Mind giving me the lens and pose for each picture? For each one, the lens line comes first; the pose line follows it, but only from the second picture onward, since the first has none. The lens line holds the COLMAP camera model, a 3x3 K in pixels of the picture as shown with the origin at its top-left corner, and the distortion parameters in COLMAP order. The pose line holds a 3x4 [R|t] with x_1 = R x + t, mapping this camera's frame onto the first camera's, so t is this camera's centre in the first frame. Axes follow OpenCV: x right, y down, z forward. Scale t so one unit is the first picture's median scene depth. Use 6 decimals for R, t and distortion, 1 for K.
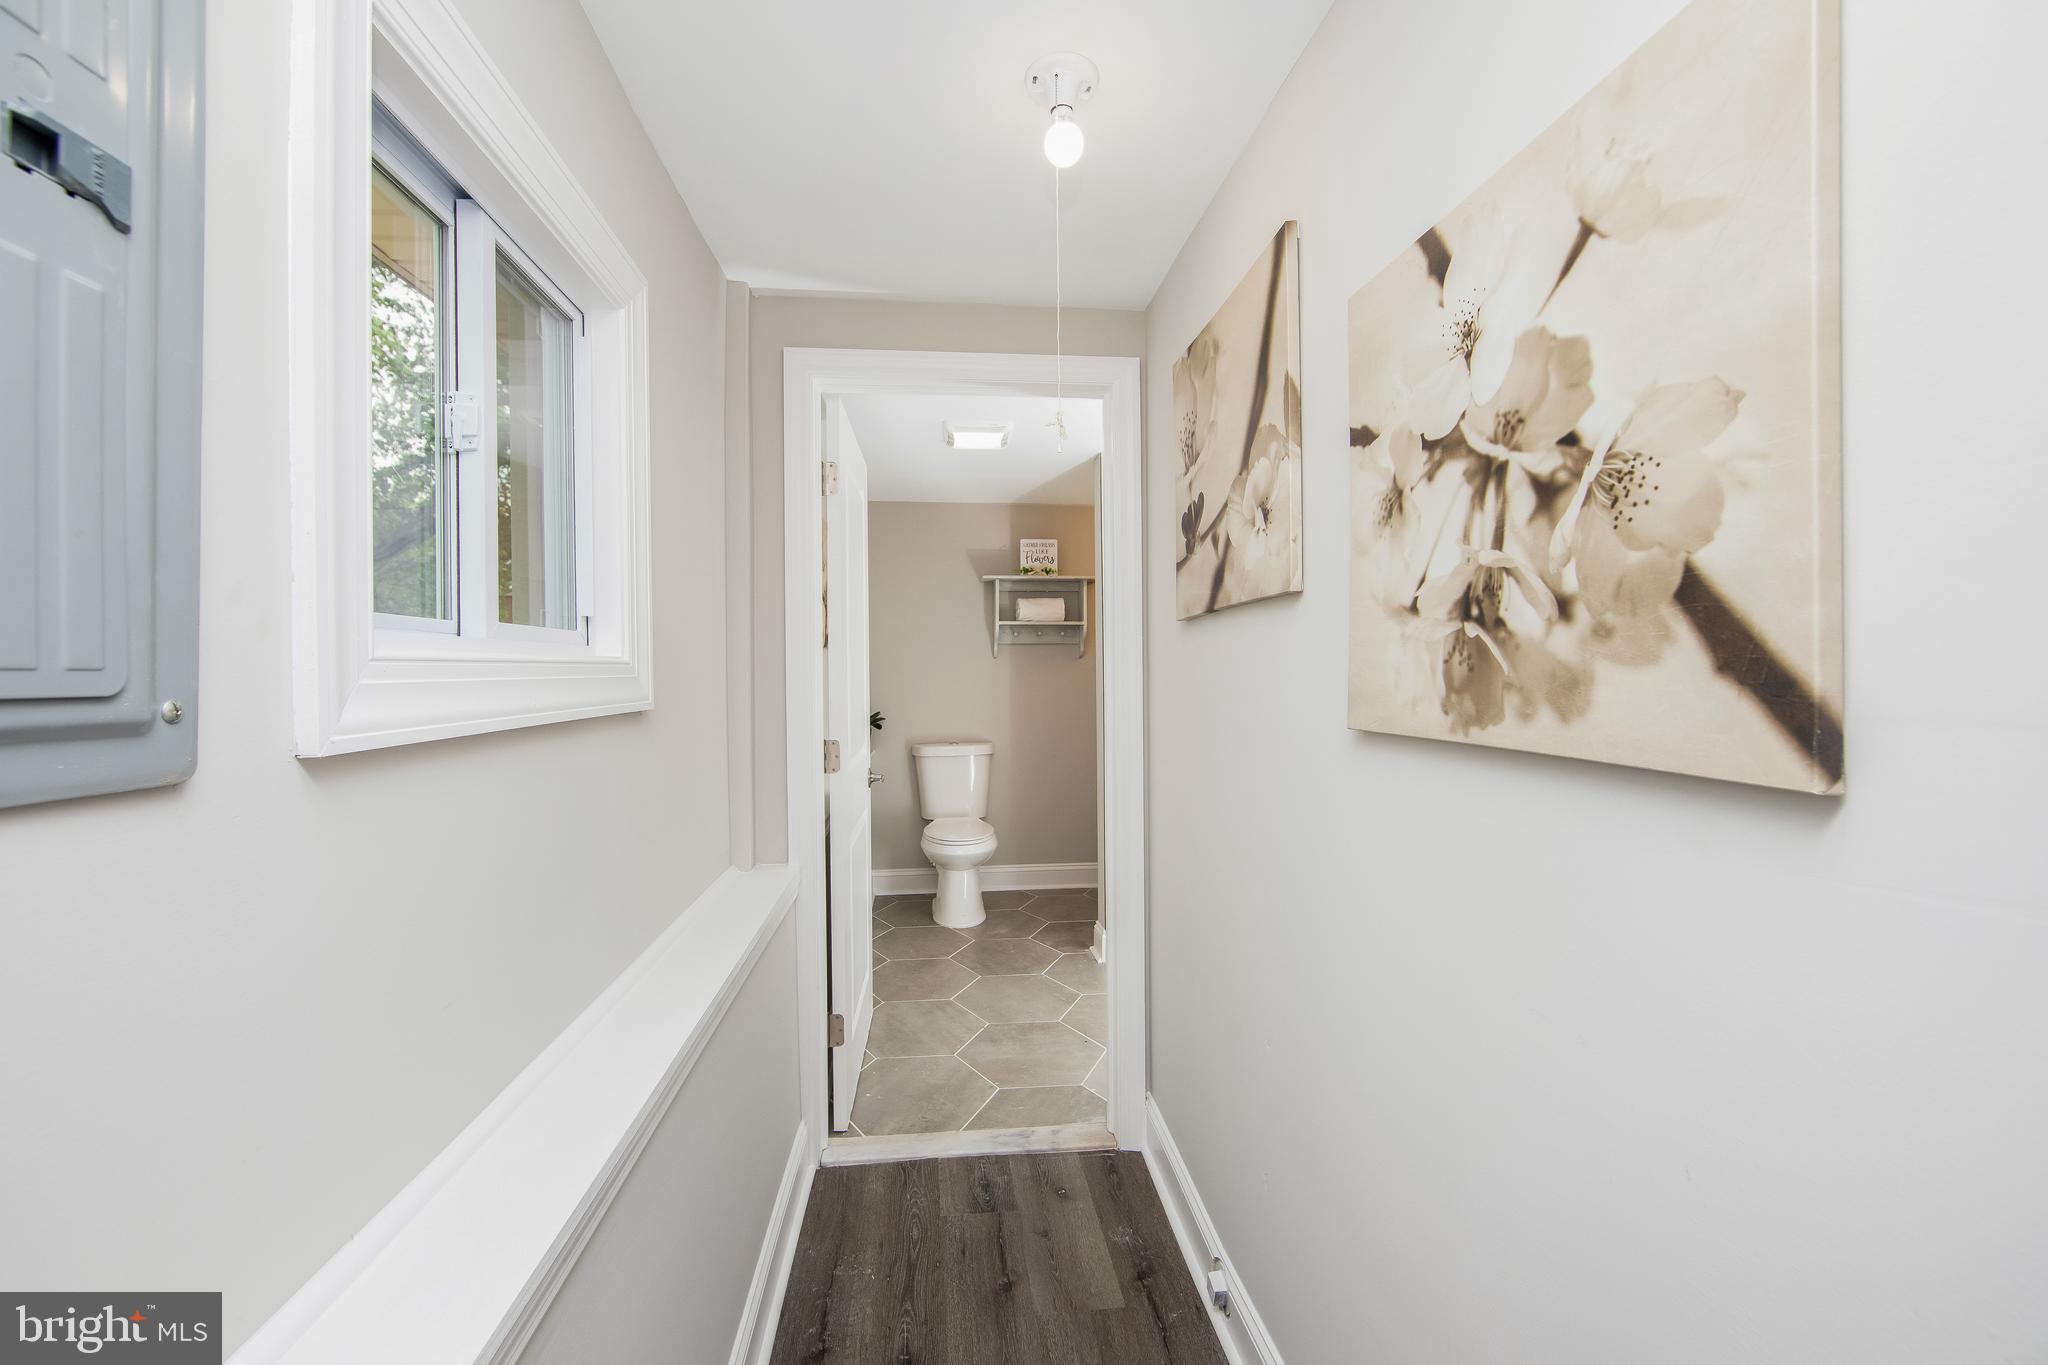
lens RADIAL K [[832.4, 0, 1019.0], [0, 832.4, 692.5], [0, 0, 1]] dist [-0.011739, 0.000346]
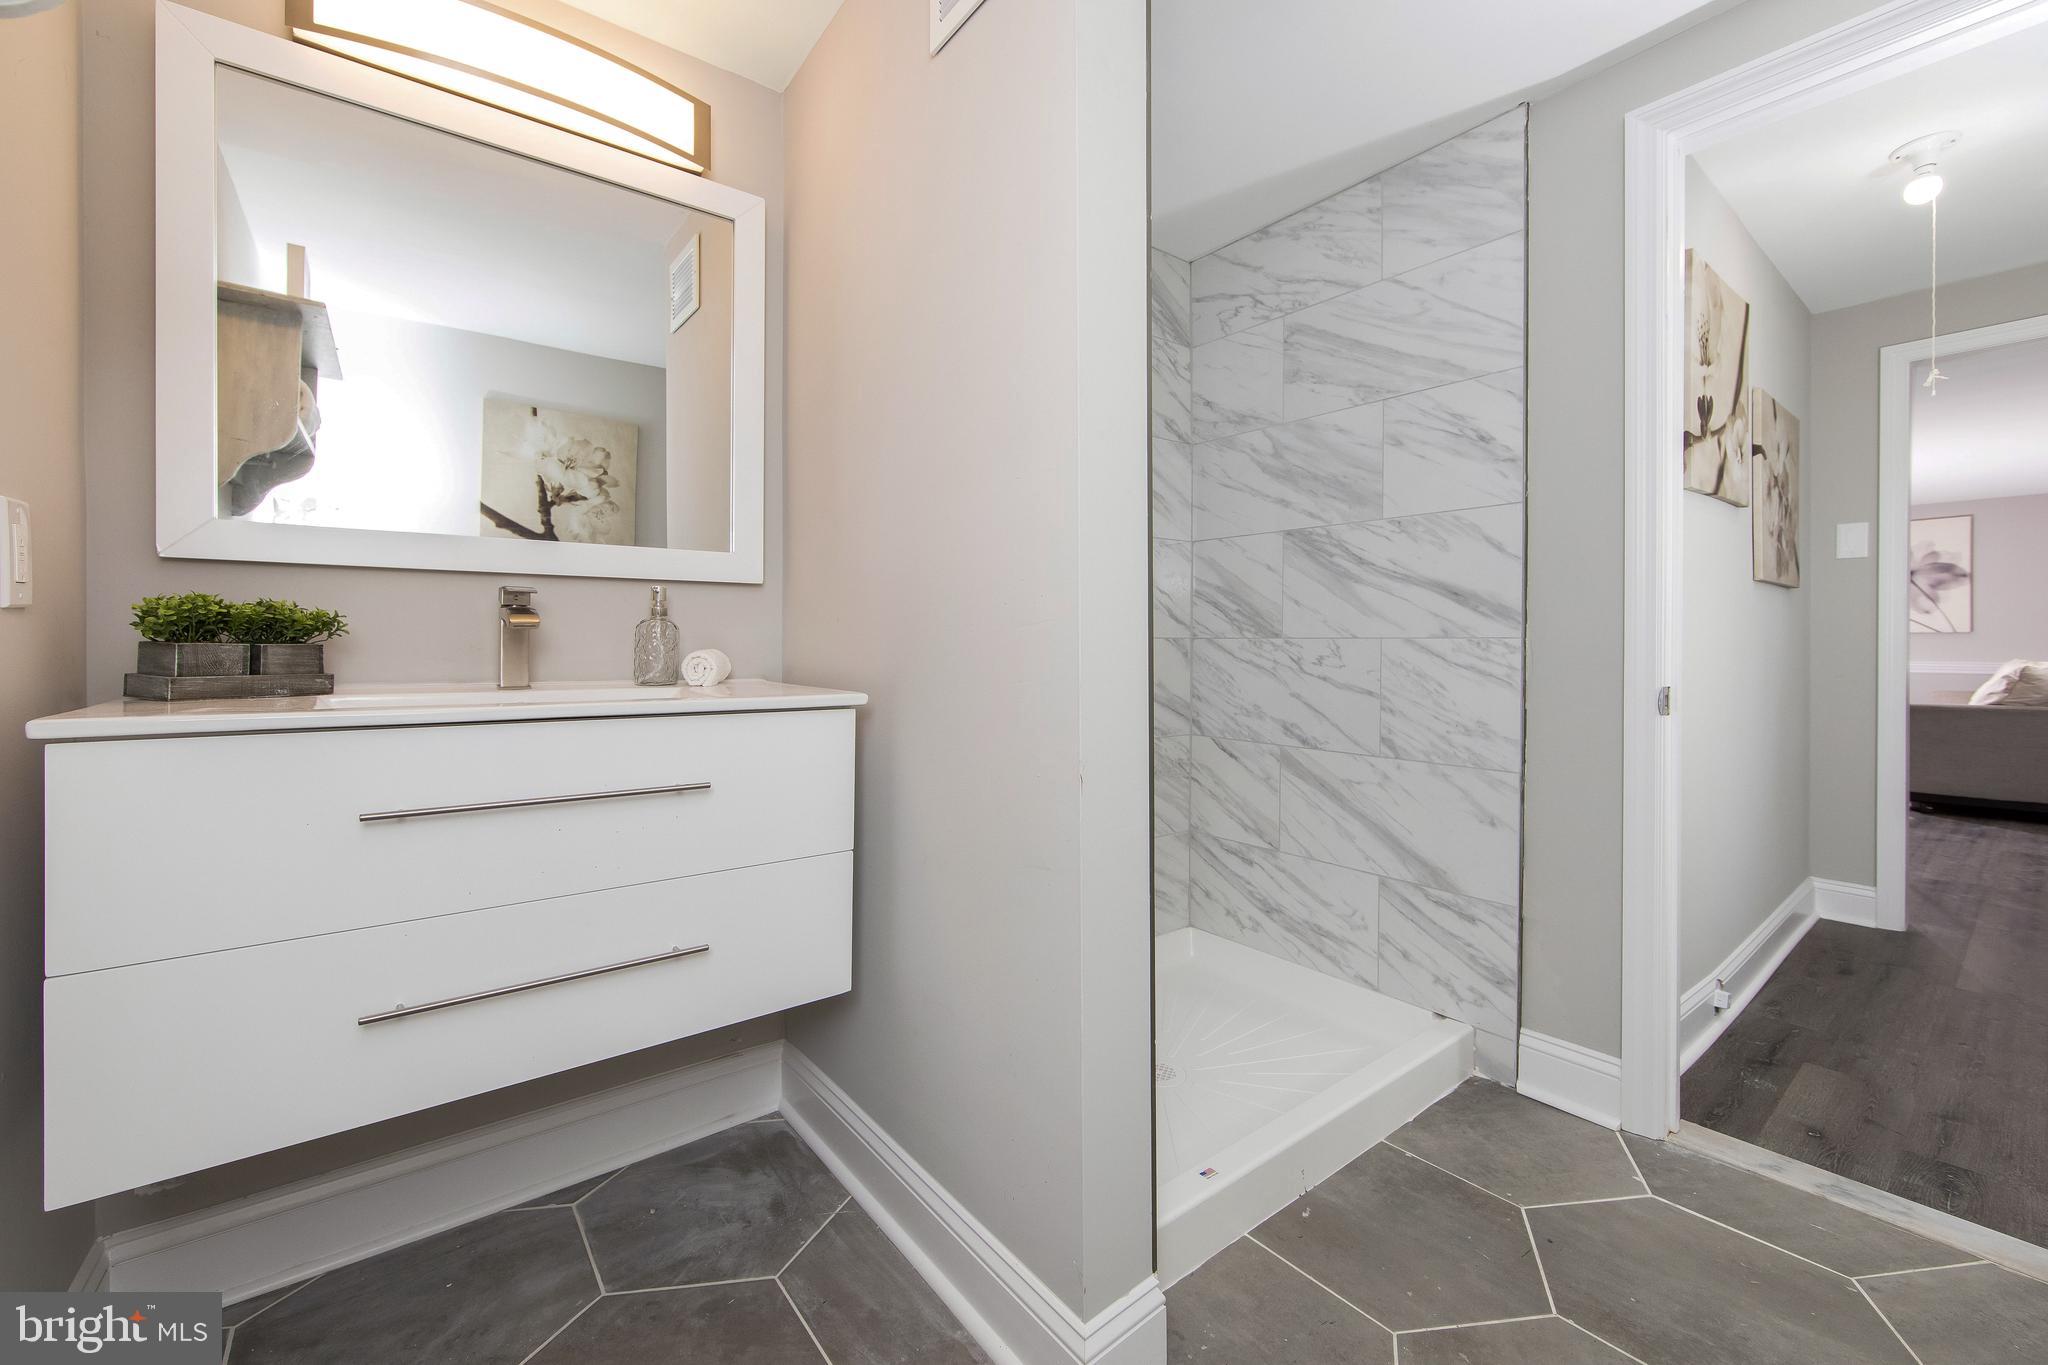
lens RADIAL K [[809.7, 0, 1012.6], [0, 809.7, 677.7], [0, 0, 1]] dist [-0.009126, 0.001000]
pose [[-0.524012, 0.003698, 0.851703, -0.228343], [0.010076, 0.999948, 0.001857, 0.154608], [-0.851651, 0.009555, -0.524022, 2.266285]]
